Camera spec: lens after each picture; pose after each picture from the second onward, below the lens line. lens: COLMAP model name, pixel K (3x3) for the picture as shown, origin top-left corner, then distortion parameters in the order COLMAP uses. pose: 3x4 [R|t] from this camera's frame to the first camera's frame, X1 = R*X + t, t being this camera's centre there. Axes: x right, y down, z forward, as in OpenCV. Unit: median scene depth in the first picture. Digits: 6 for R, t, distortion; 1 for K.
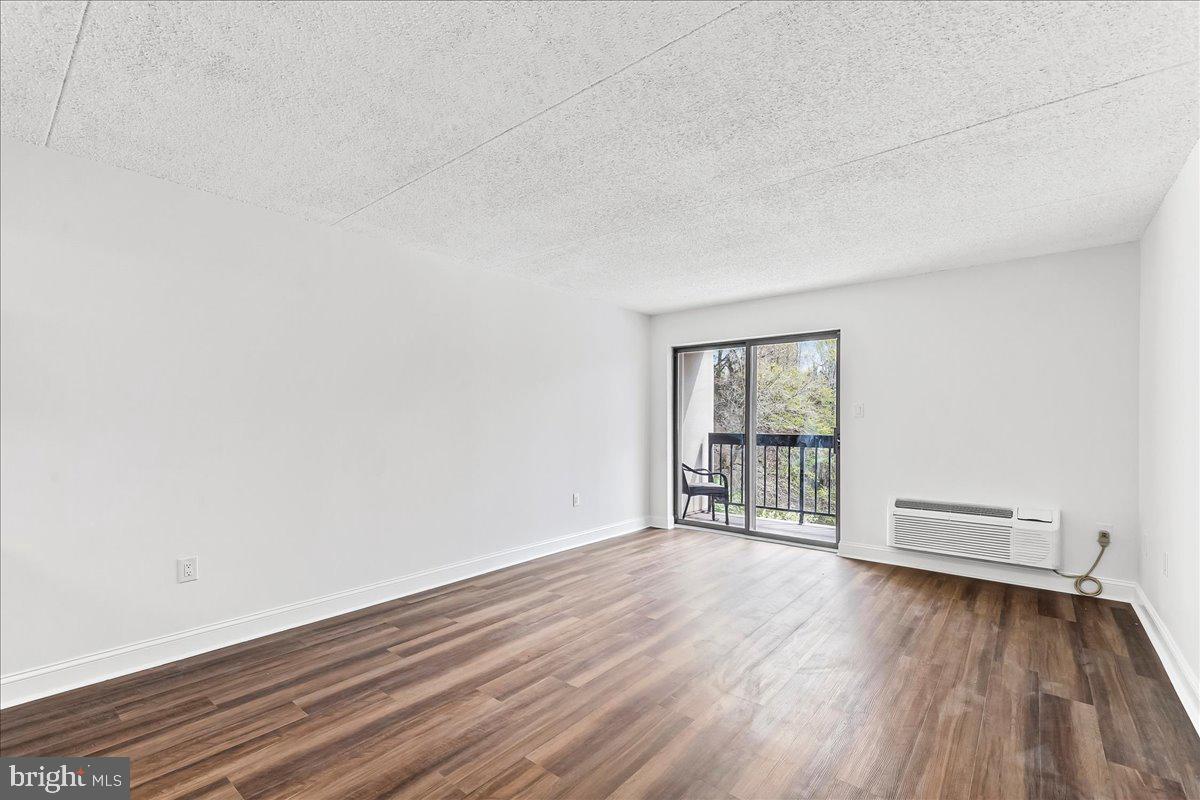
lens RADIAL K [[534.4, 0, 591.4], [0, 534.4, 397.5], [0, 0, 1]] dist [0.012476, -0.000485]
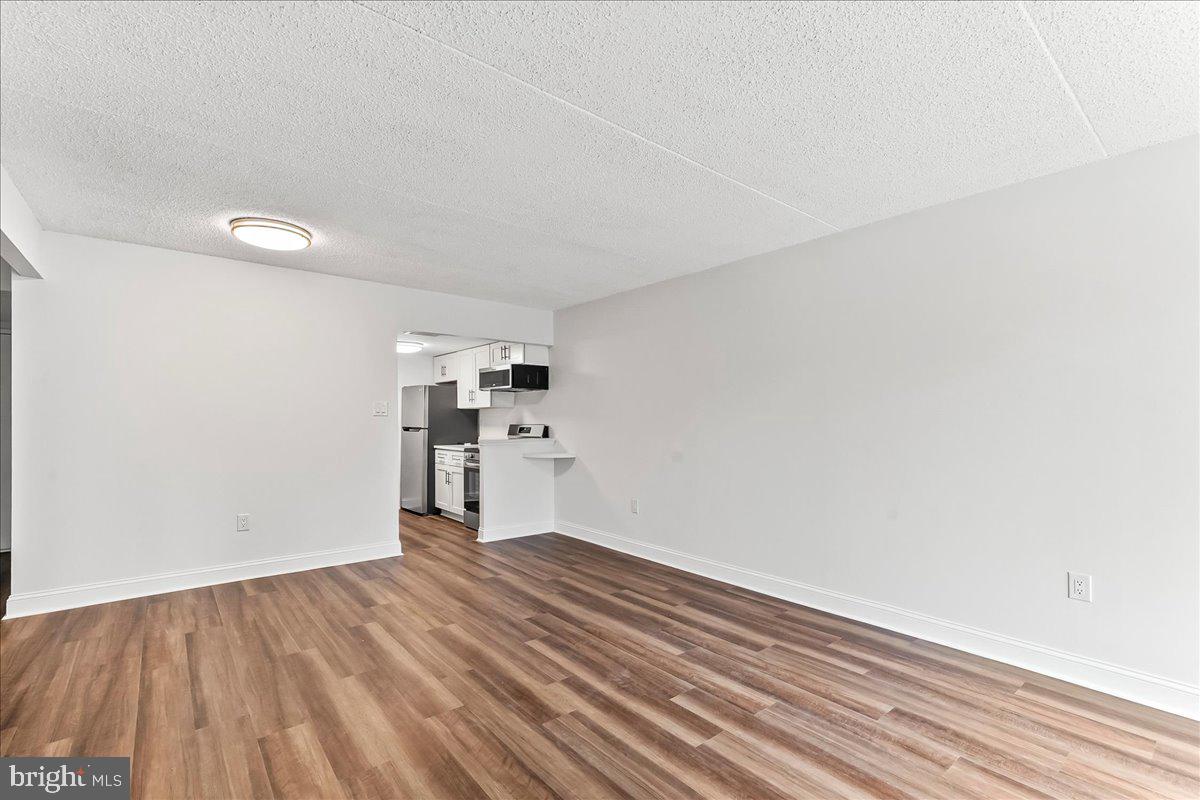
lens RADIAL K [[534.4, 0, 593.3], [0, 534.4, 399.2], [0, 0, 1]] dist [0.012476, -0.000485]
pose [[-0.200083, -0.040097, -0.978958, 0.744936], [0.037529, 0.998115, -0.048552, 0.040980], [0.979060, -0.046453, -0.198201, 0.925965]]
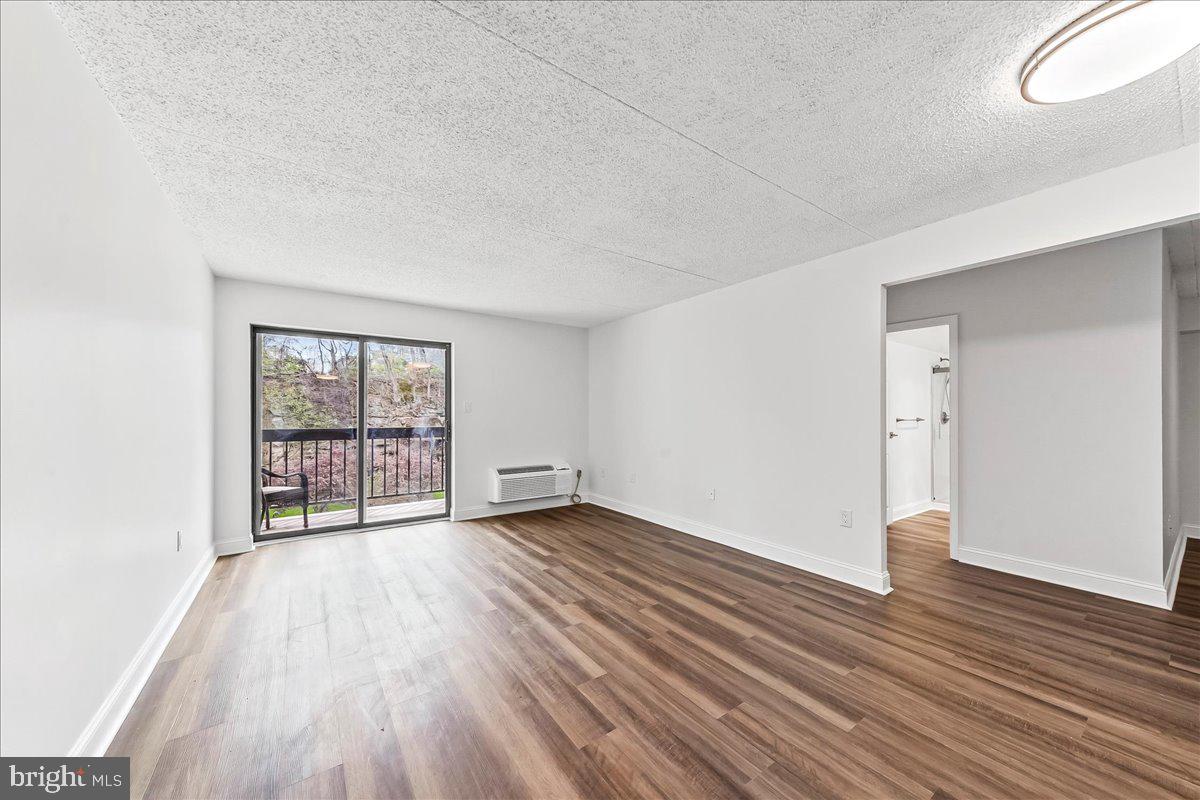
lens RADIAL K [[420.7, 0, 601.3], [0, 420.7, 397.5], [0, 0, 1]] dist [0.007247, -0.000014]
pose [[0.244690, 0.039938, 0.968778, -0.549523], [-0.041176, 0.998678, -0.030770, 0.023535], [-0.968727, -0.032361, 0.246011, 0.542583]]
